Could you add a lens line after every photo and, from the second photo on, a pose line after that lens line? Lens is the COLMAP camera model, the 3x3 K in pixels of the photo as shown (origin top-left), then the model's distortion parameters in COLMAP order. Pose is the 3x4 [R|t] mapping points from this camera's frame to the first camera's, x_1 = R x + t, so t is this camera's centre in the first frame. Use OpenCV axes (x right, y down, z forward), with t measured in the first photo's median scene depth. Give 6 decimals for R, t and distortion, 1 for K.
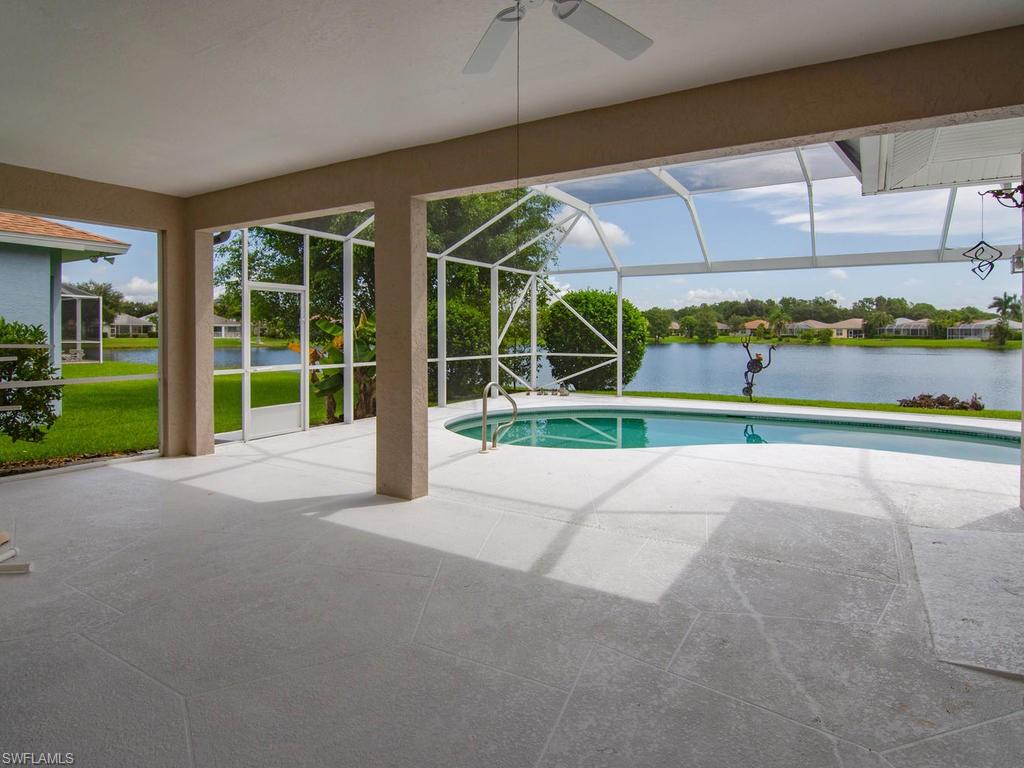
lens RADIAL K [[569.8, 0, 500.2], [0, 569.8, 379.9], [0, 0, 1]] dist [-0.001970, -0.001754]
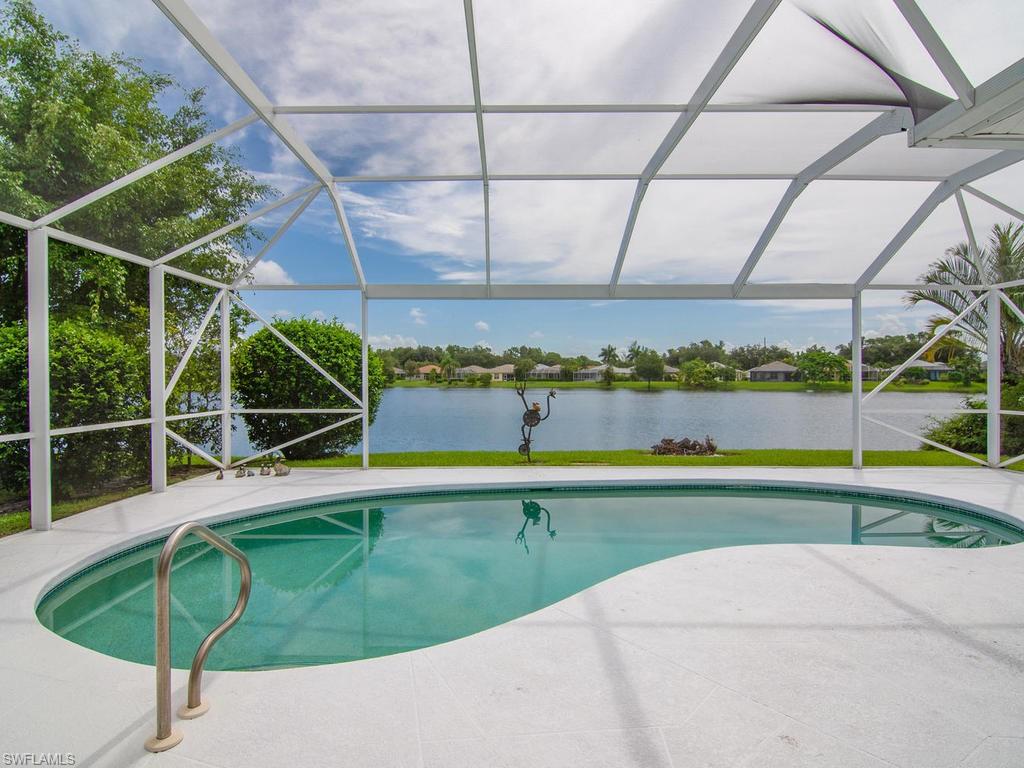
lens RADIAL K [[569.8, 0, 500.2], [0, 569.8, 379.9], [0, 0, 1]] dist [-0.001970, -0.001754]
pose [[0.850642, -0.007086, 0.525698, -0.014933], [0.048126, 0.996760, -0.064439, -0.022962], [-0.523539, 0.080114, 0.848227, 0.268353]]
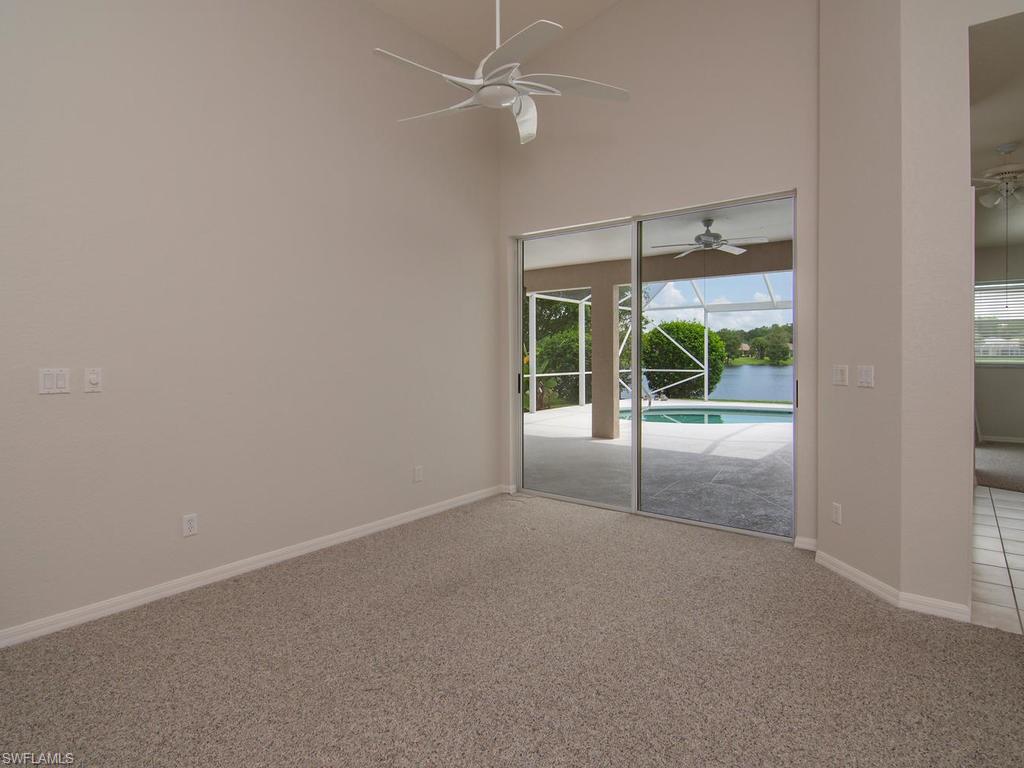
lens RADIAL K [[569.8, 0, 500.2], [0, 569.8, 379.9], [0, 0, 1]] dist [-0.001970, -0.001754]
pose [[0.994146, -0.004053, -0.107972, -0.109064], [-0.000344, 0.999173, -0.040671, 0.028704], [0.108047, 0.040470, 0.993322, -0.323679]]
